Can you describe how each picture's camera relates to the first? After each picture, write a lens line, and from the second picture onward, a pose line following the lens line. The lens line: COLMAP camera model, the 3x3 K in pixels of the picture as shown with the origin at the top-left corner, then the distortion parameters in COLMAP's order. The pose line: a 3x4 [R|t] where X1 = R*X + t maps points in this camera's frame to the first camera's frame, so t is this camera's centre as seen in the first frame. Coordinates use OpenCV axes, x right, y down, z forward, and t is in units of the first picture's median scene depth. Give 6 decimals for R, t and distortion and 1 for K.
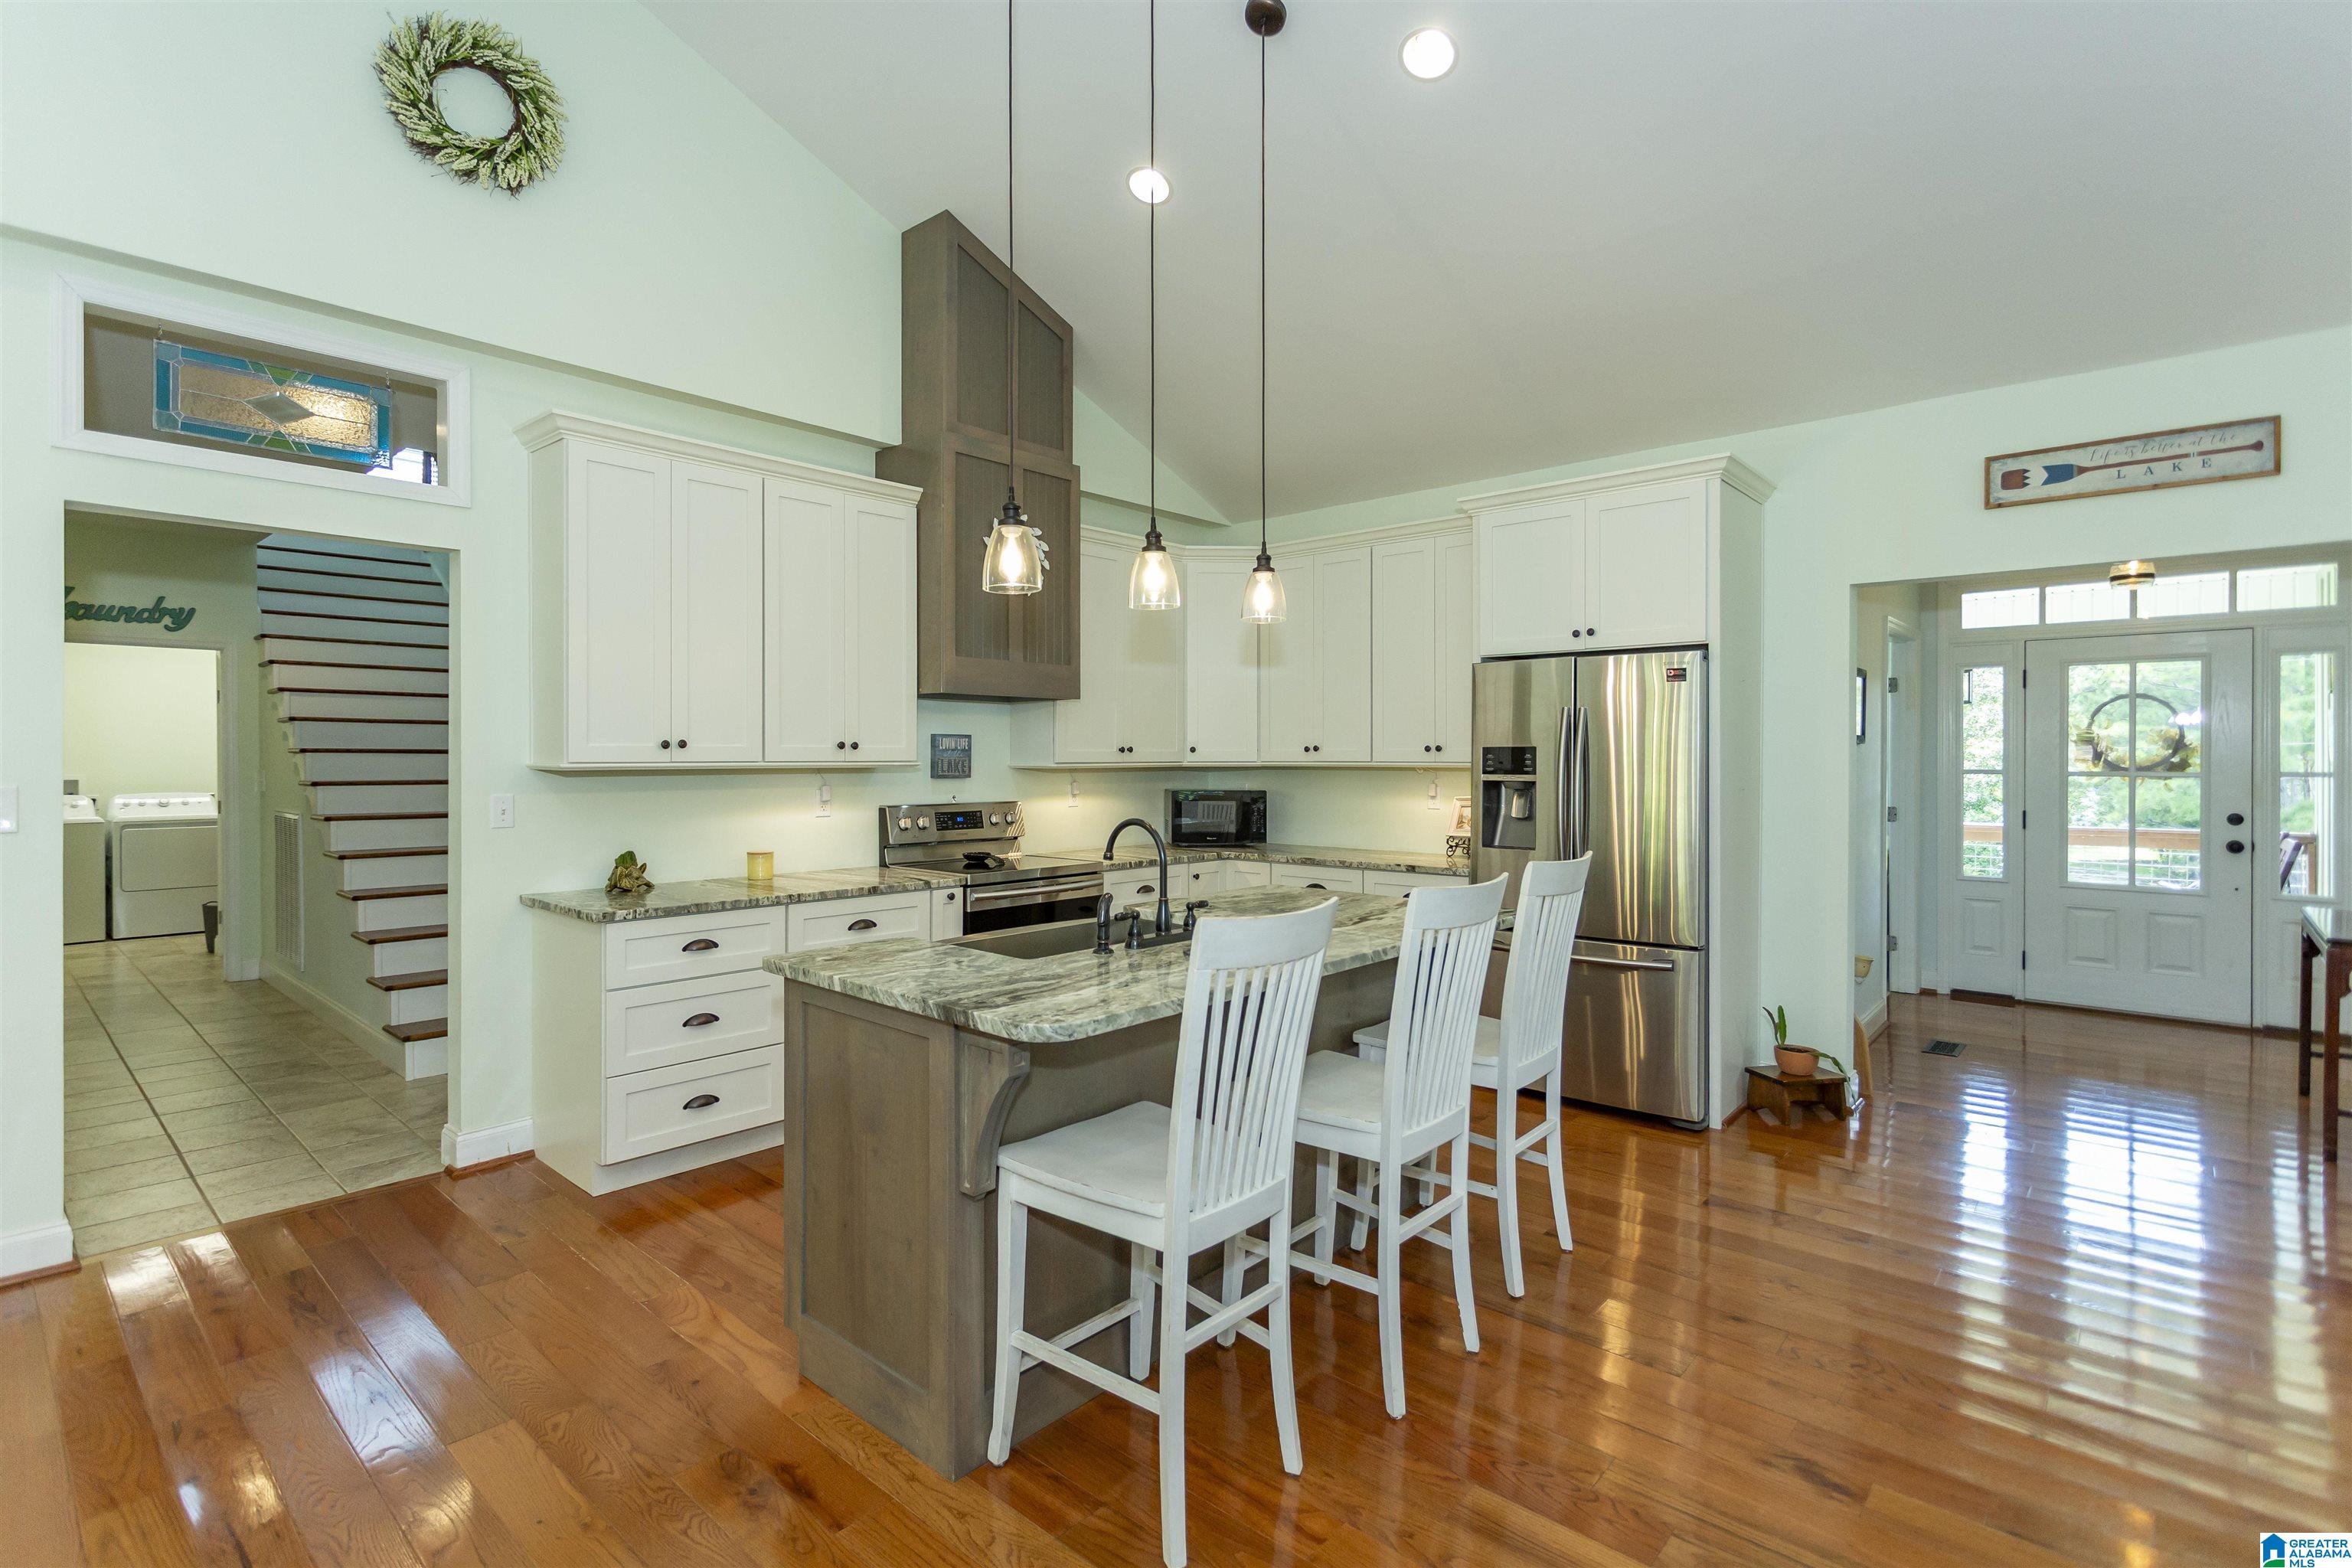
lens RADIAL K [[1140.3, 0, 1213.3], [0, 1140.3, 759.3], [0, 0, 1]] dist [0.003658, 0.000768]
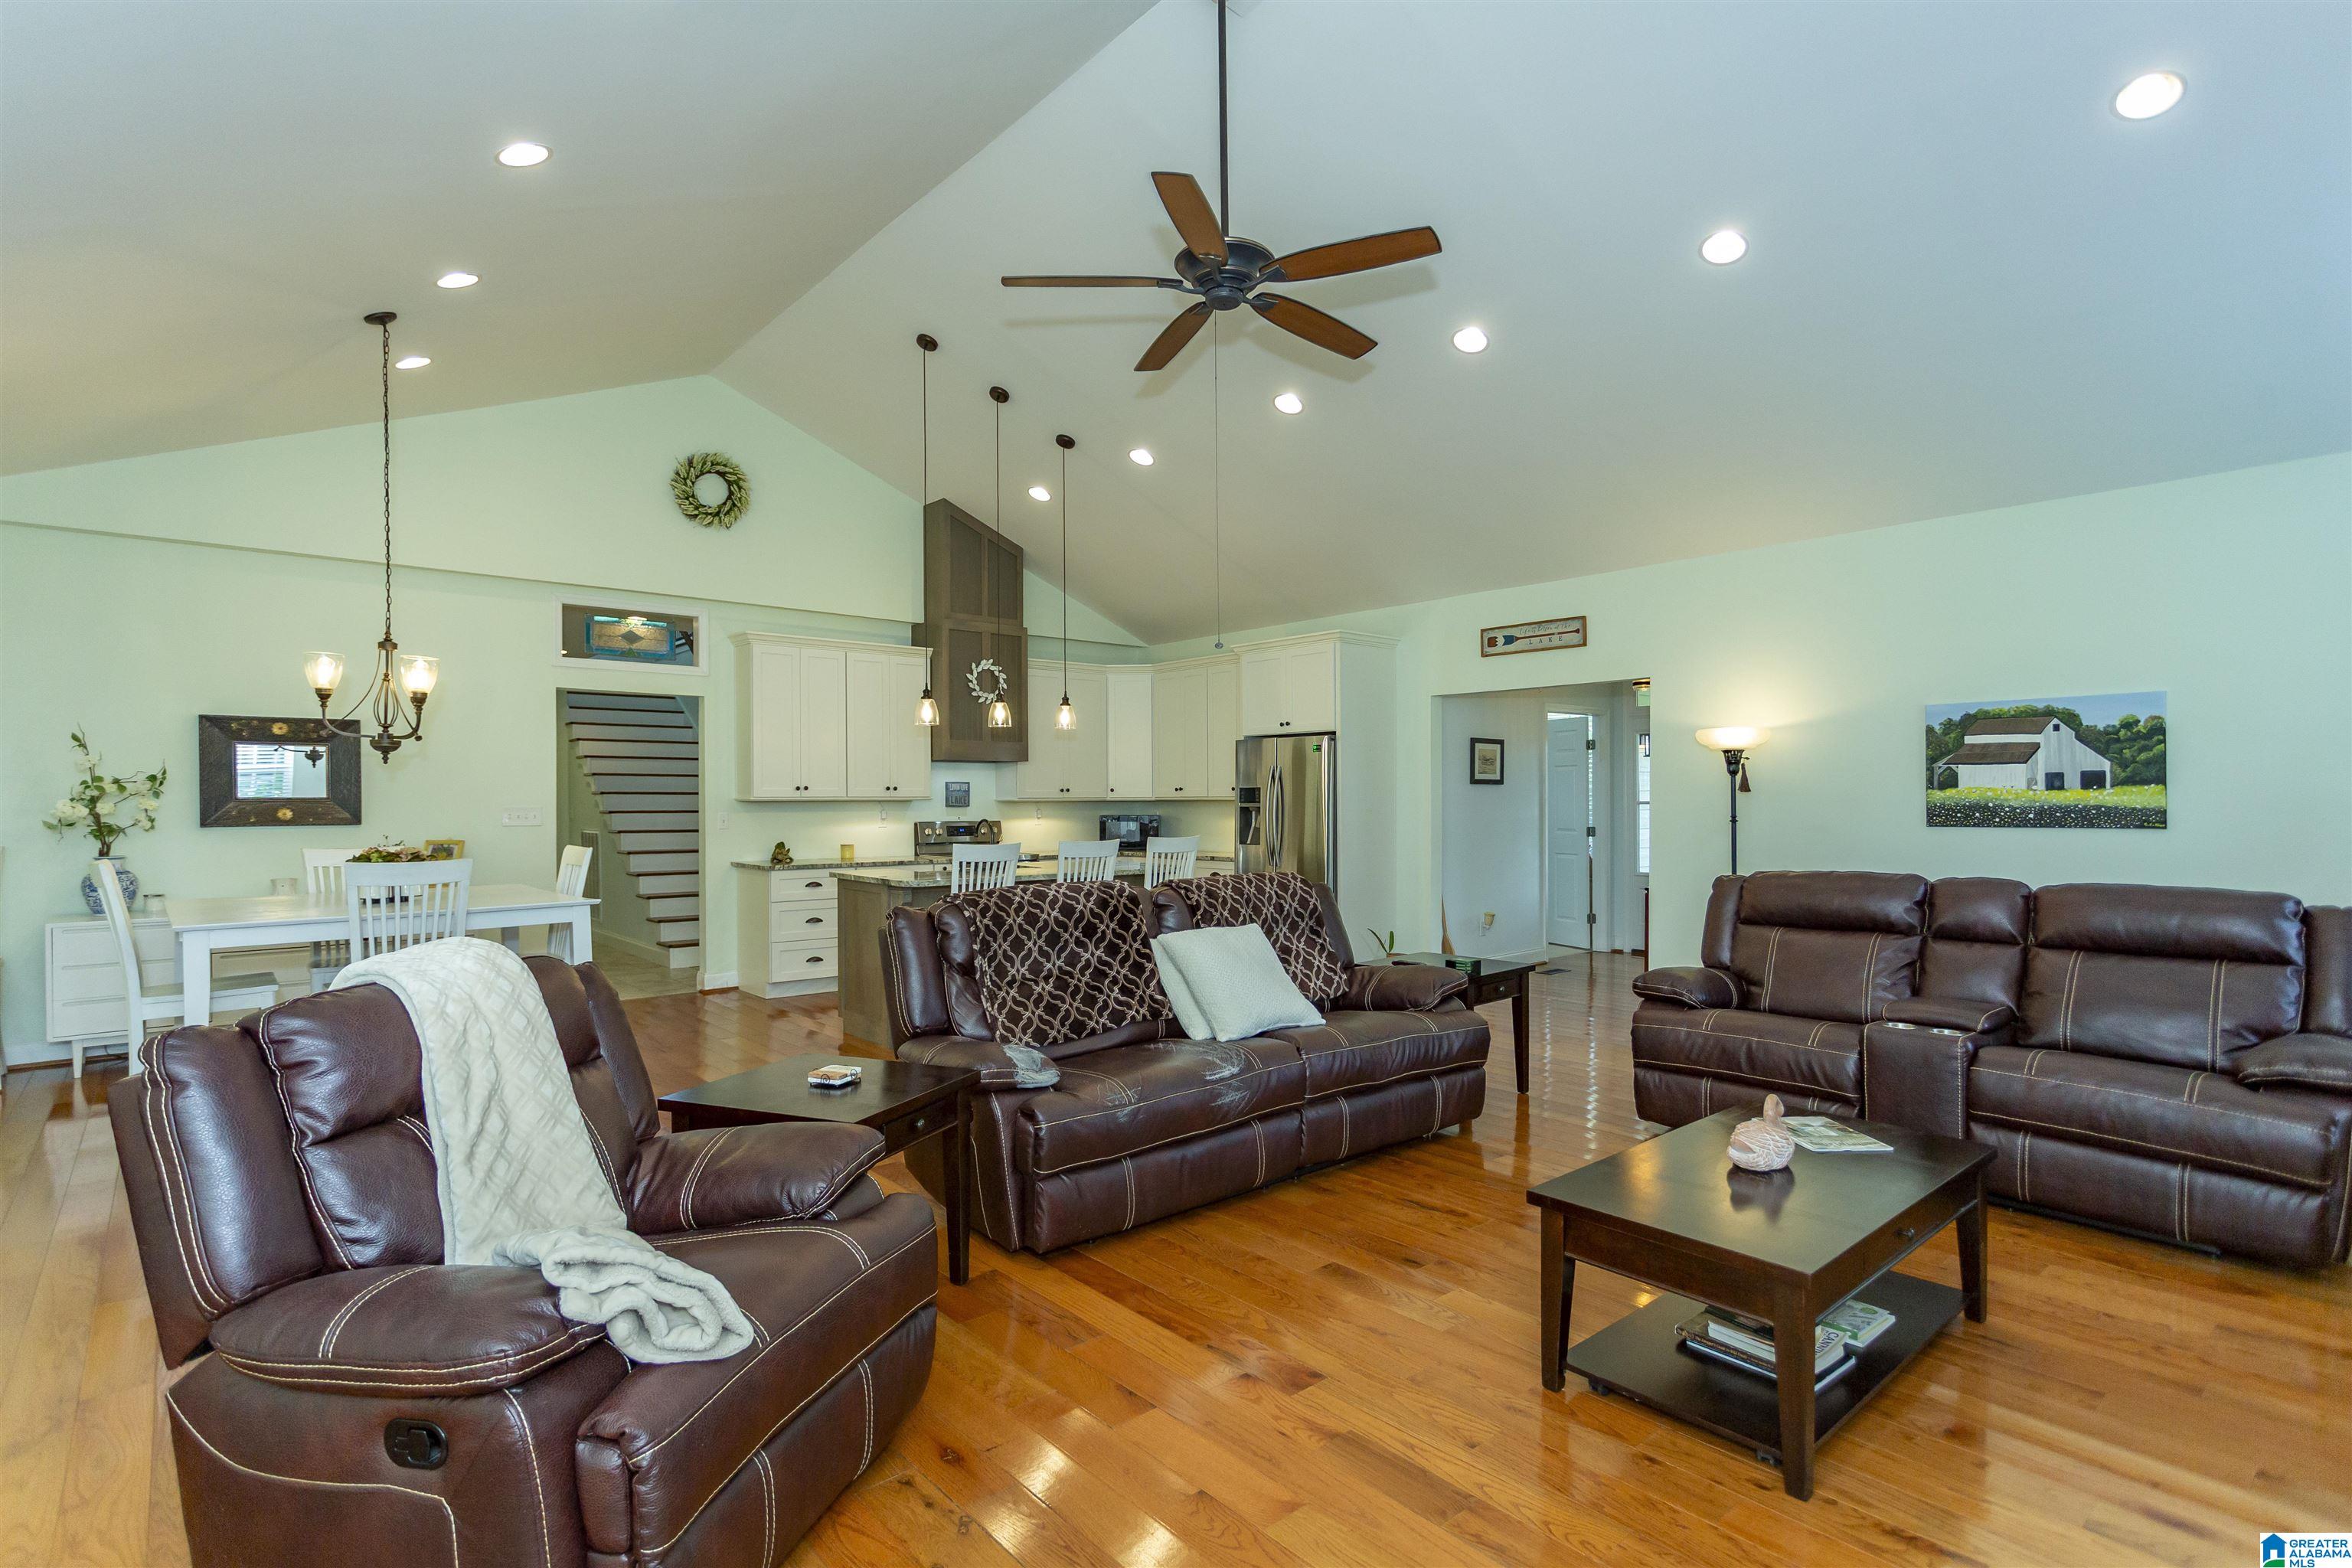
lens RADIAL K [[1165.6, 0, 1229.6], [0, 1165.6, 805.9], [0, 0, 1]] dist [0.003238, 0.001500]
pose [[0.993638, -0.002879, -0.112581, 0.433230], [0.003330, 0.999987, 0.003819, 0.010993], [0.112569, -0.004169, 0.993635, -0.819183]]
